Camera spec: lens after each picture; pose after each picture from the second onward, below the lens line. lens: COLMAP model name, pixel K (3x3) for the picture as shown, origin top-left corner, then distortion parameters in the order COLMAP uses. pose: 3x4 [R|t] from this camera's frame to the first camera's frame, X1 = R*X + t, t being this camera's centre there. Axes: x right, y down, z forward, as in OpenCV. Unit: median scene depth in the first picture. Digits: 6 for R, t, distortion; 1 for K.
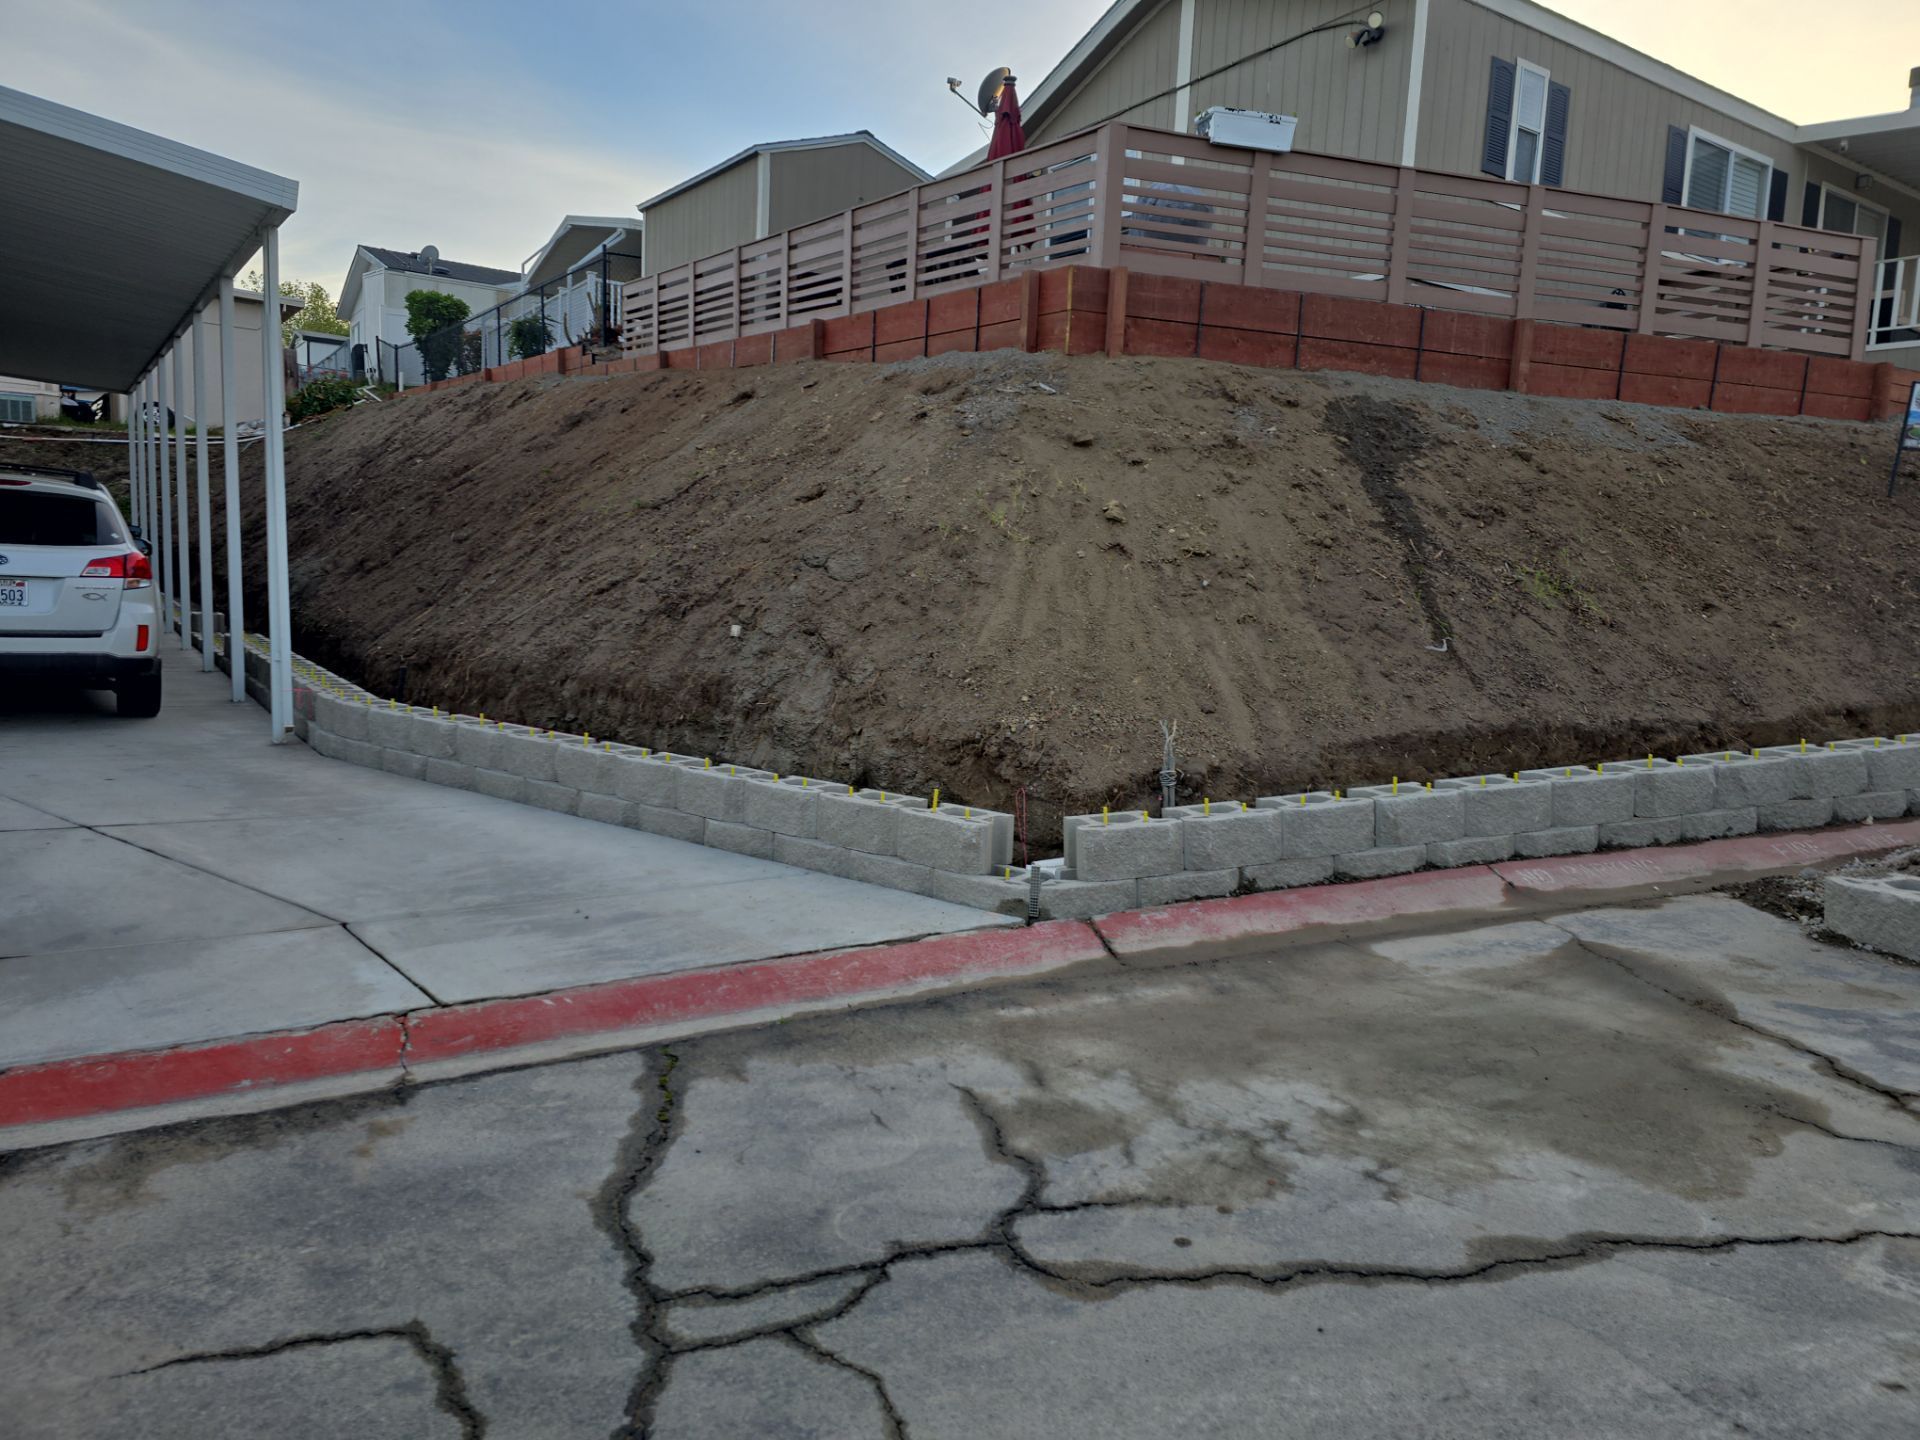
lens RADIAL K [[1362.9, 0, 994.9], [0, 1362.9, 708.8], [0, 0, 1]] dist [0.011702, -0.021005]
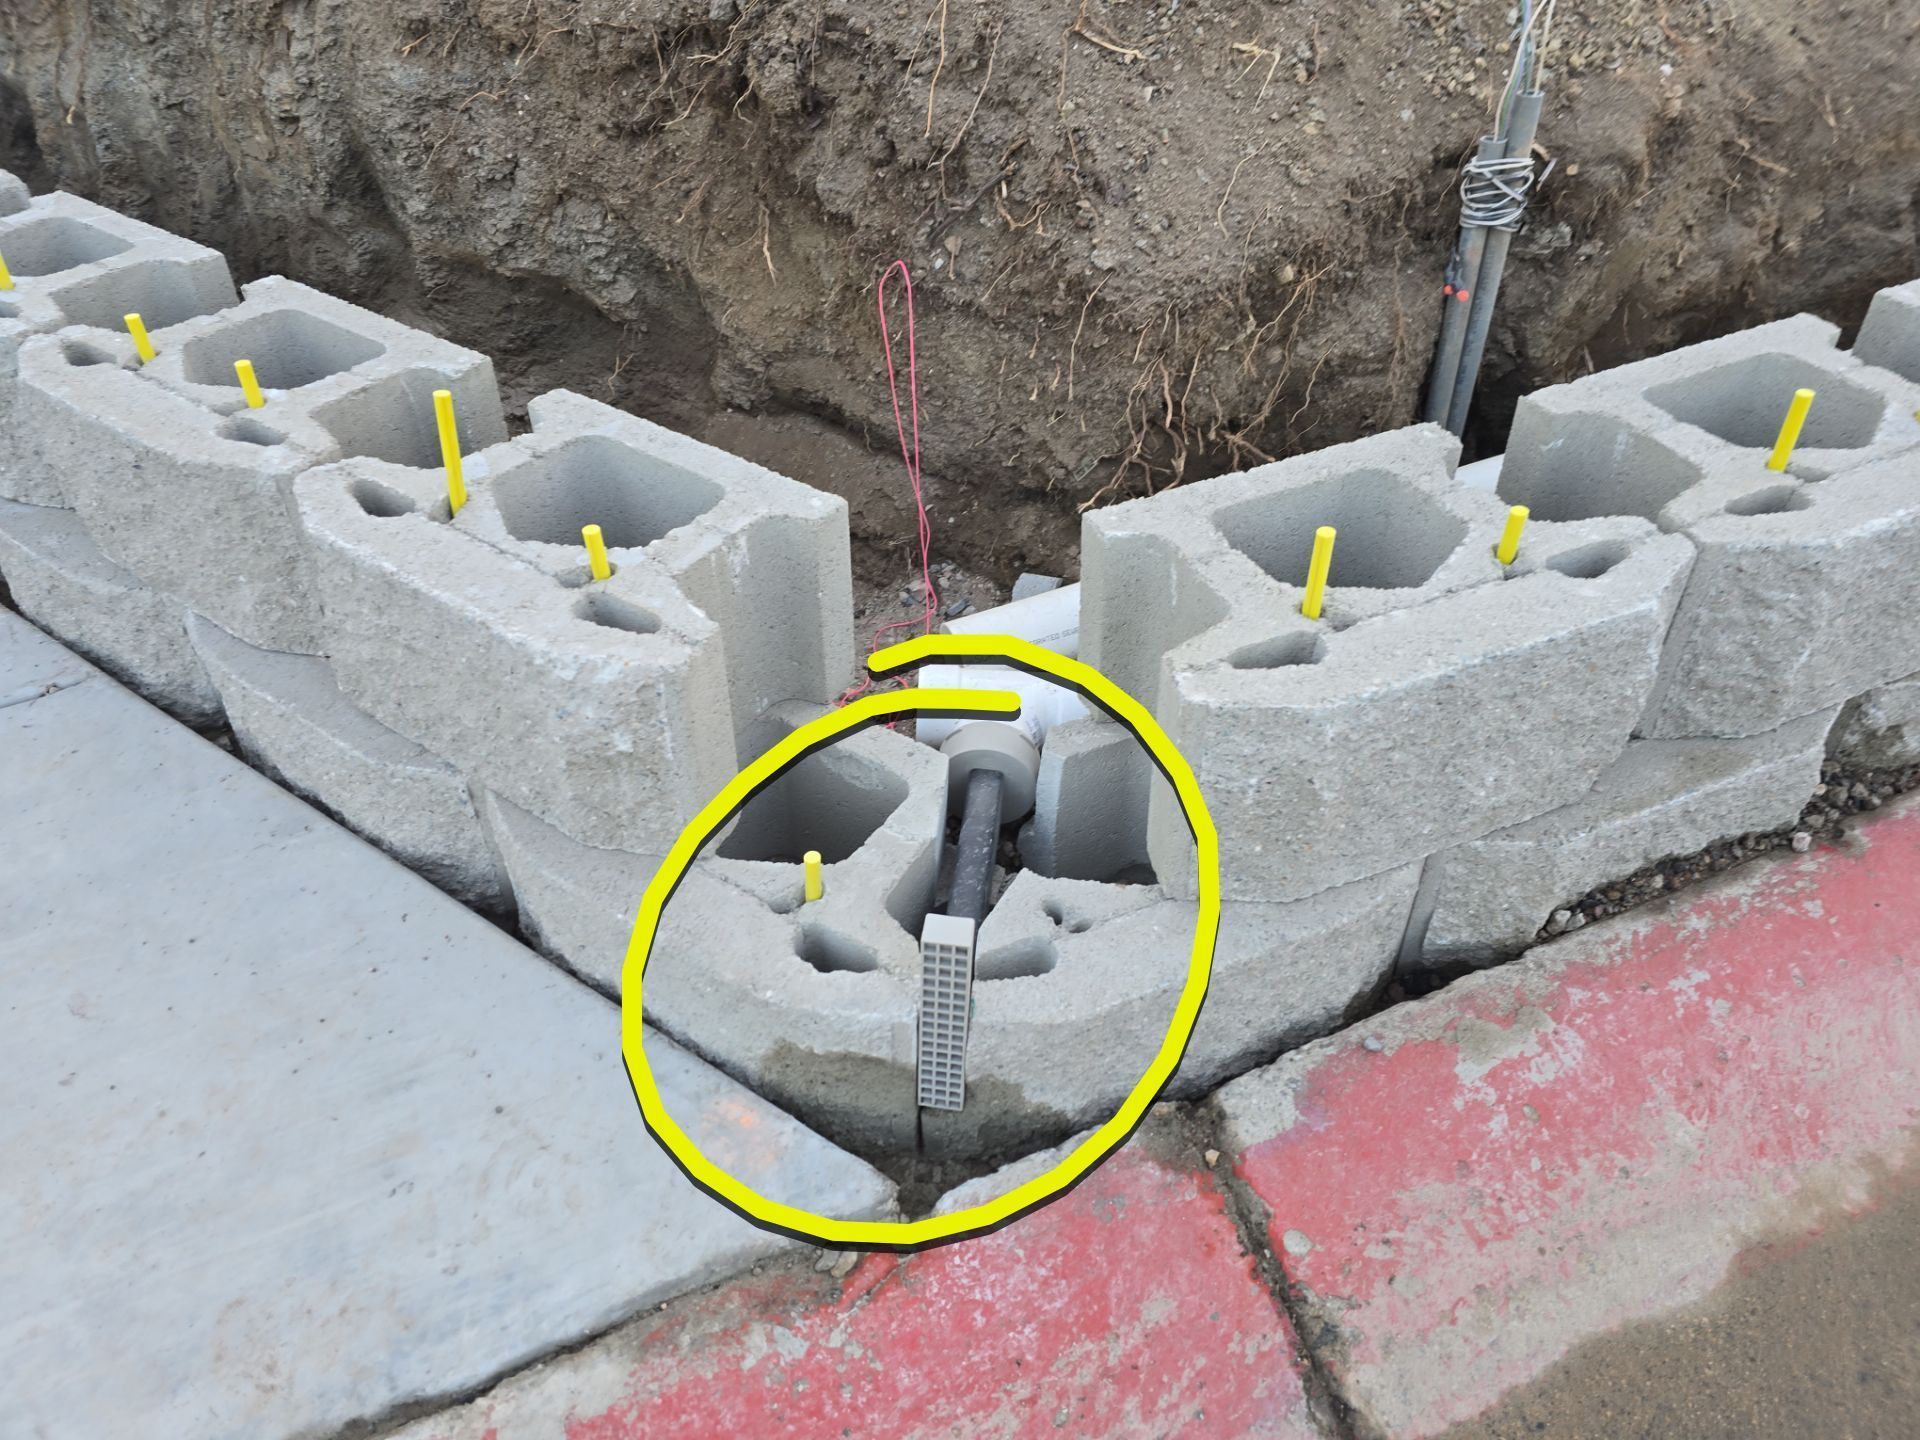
lens RADIAL K [[1275.4, 0, 951.9], [0, 1275.4, 738.1], [0, 0, 1]] dist [0.044375, -0.036824]
pose [[0.999570, -0.028626, -0.006373, 0.014103], [0.027133, 0.820240, 0.571376, -0.001871], [-0.011129, -0.571303, 0.820664, 0.378789]]
